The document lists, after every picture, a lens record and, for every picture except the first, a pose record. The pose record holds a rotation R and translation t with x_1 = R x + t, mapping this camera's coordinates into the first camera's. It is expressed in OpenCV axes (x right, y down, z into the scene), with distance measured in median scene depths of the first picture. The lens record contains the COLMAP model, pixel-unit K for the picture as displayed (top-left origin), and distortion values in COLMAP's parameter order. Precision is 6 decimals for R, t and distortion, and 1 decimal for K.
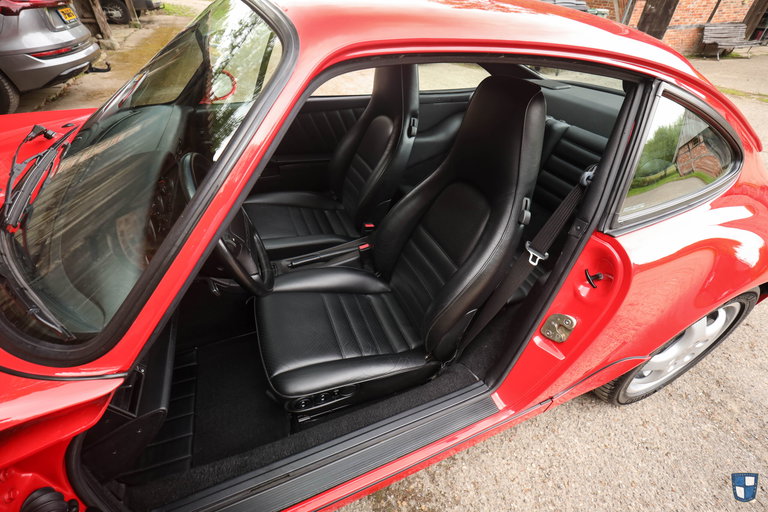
lens RADIAL K [[332.4, 0, 383.6], [0, 332.4, 257.3], [0, 0, 1]] dist [0.004164, -0.000062]
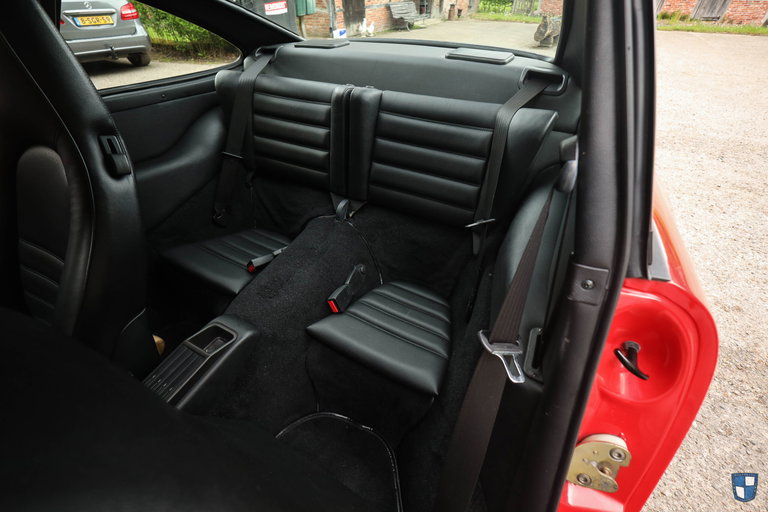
lens RADIAL K [[332.4, 0, 383.6], [0, 332.4, 257.3], [0, 0, 1]] dist [0.004164, -0.000062]
pose [[0.782817, -0.411594, 0.466677, 0.102754], [0.405803, 0.906237, 0.118568, -0.165125], [-0.471722, 0.096562, 0.876444, 0.426564]]
